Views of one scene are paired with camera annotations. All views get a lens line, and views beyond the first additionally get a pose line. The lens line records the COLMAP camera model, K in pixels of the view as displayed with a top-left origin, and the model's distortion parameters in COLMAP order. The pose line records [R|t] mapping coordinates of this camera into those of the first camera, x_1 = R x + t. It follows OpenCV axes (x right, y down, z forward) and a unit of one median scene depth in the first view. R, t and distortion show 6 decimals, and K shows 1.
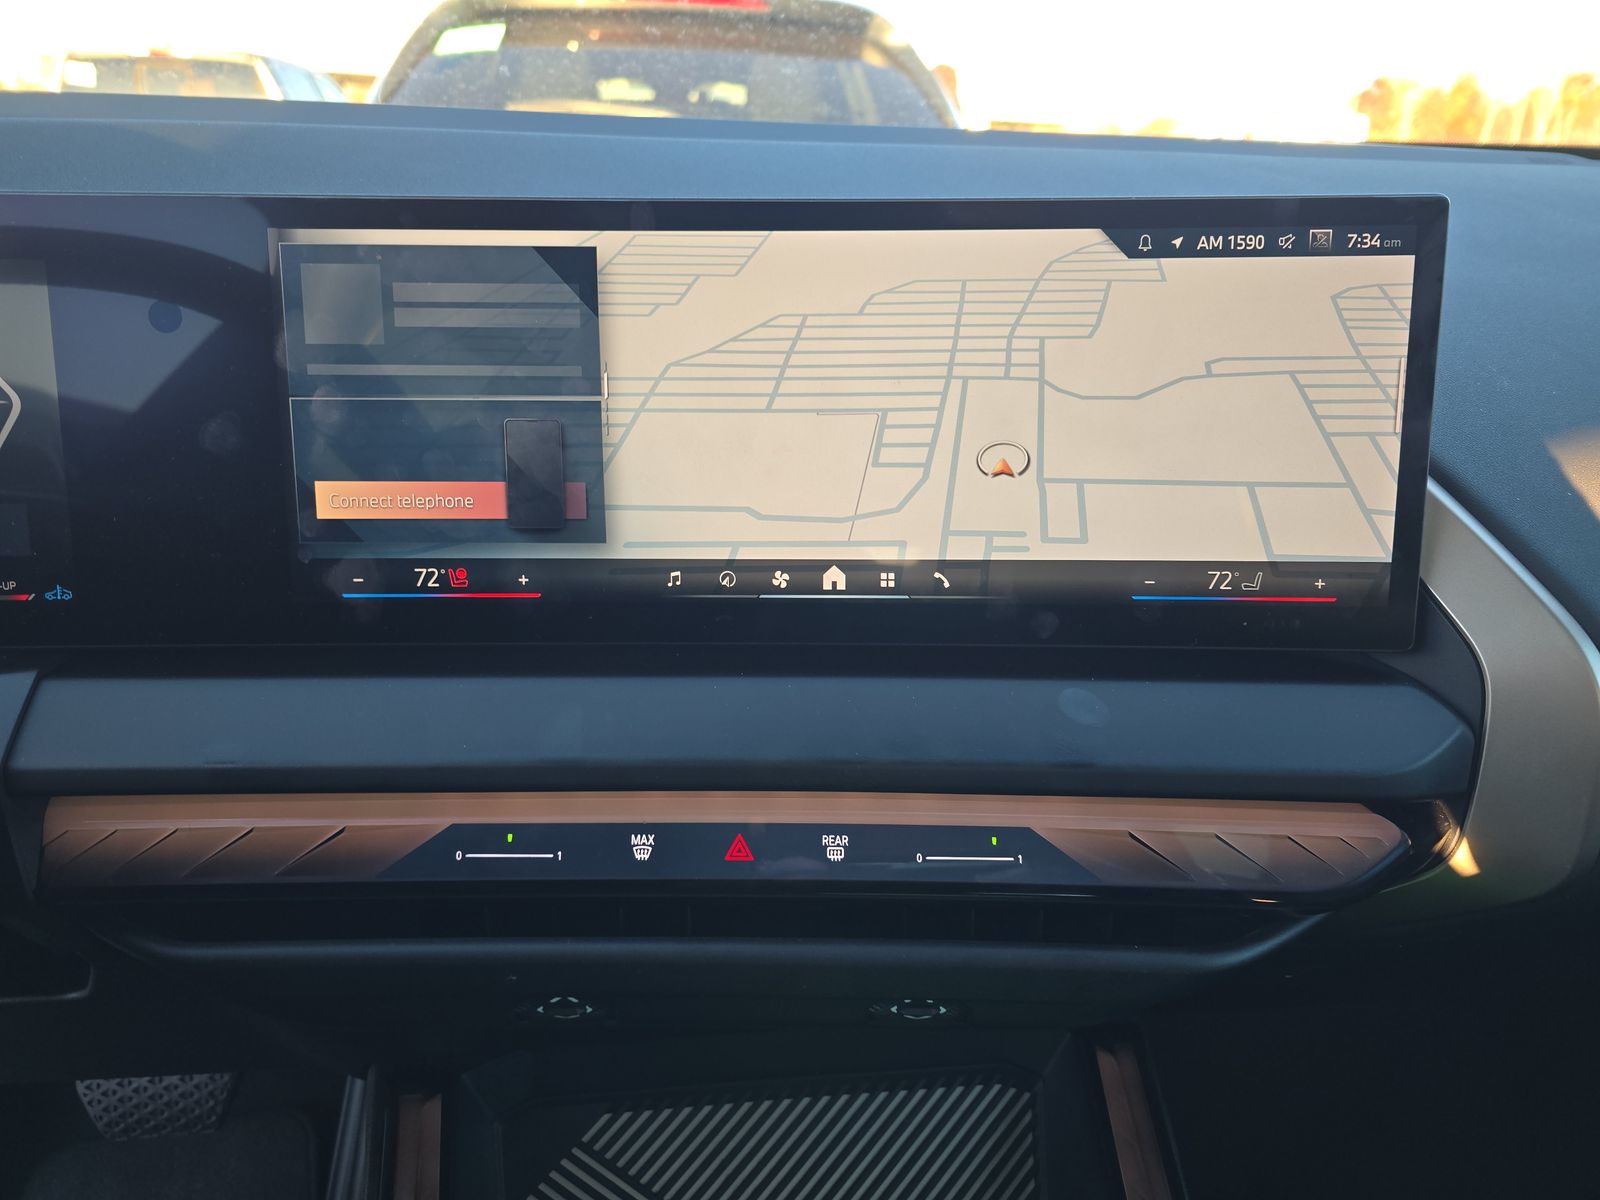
lens RADIAL K [[1121.7, 0, 800.0], [0, 1121.7, 600.0], [0, 0, 1]] dist [0.060414, -0.071435]
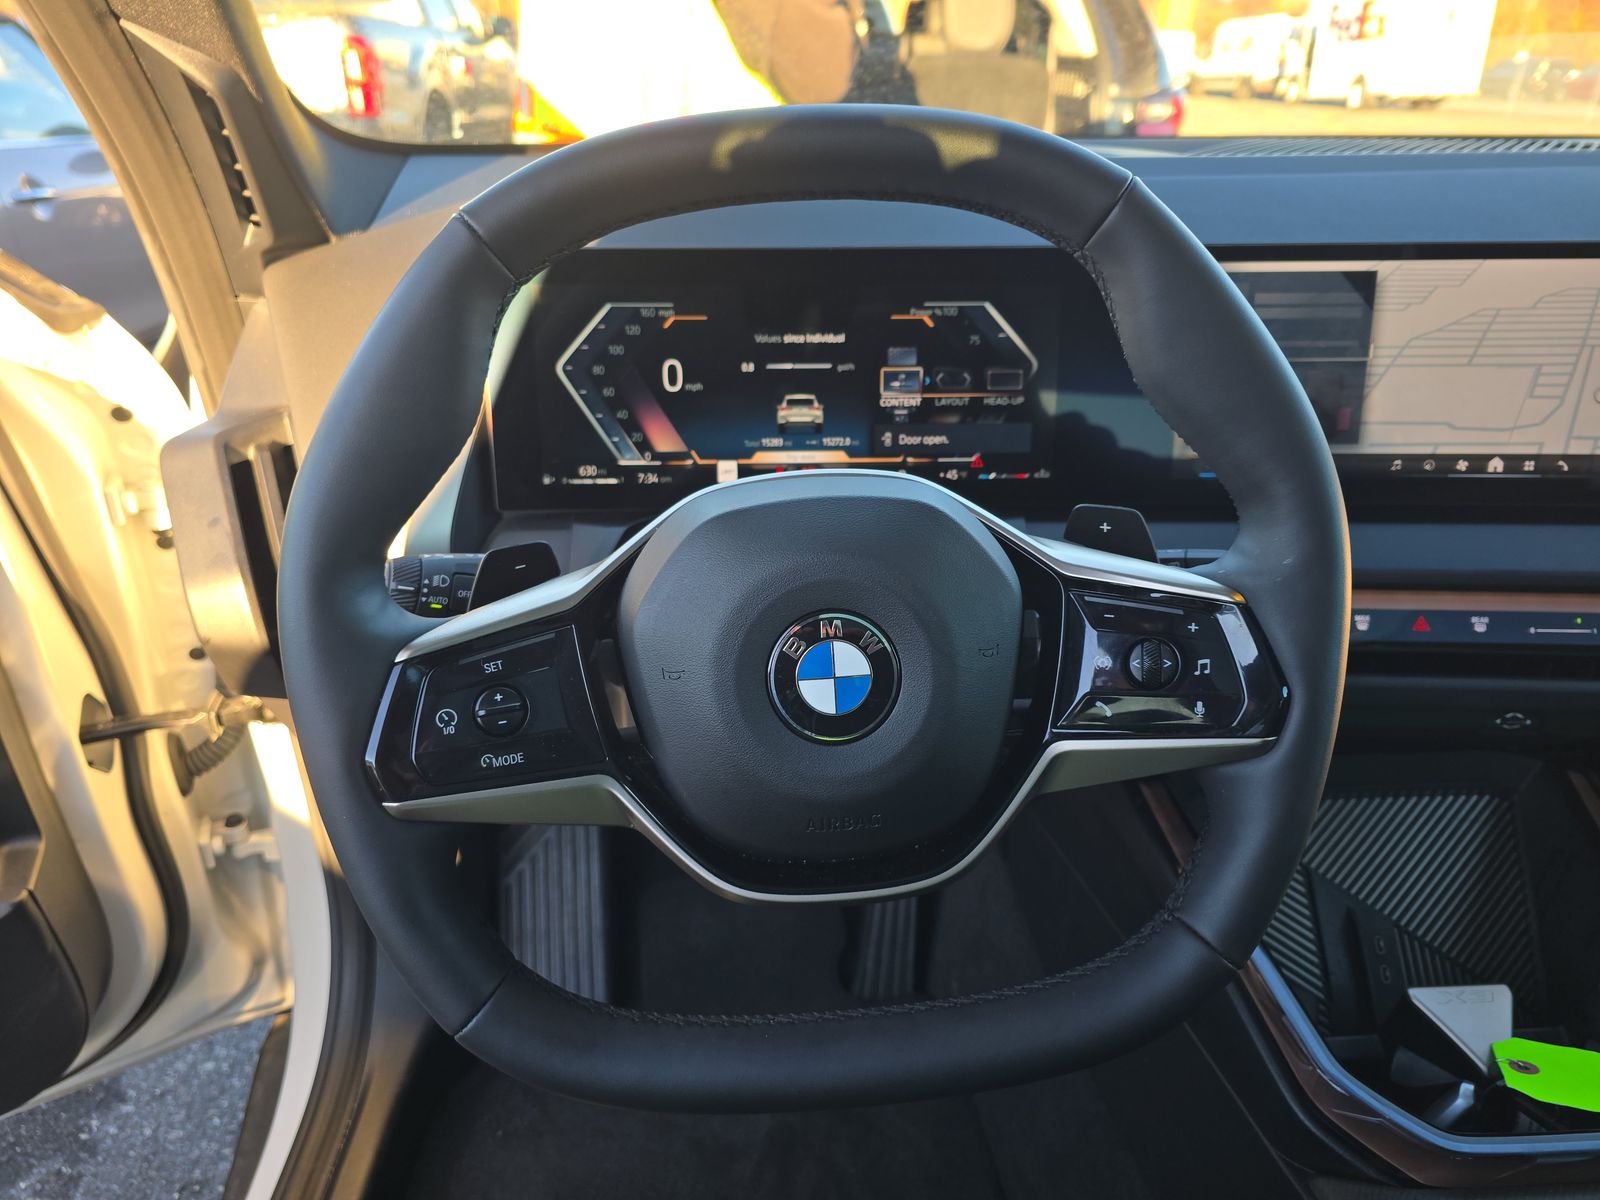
lens RADIAL K [[1121.7, 0, 800.0], [0, 1121.7, 600.0], [0, 0, 1]] dist [0.060414, -0.071435]
pose [[0.997840, 0.009041, -0.065062, -0.912017], [-0.003091, 0.995848, 0.090976, 0.031471], [0.065615, -0.090578, 0.993725, -0.796575]]
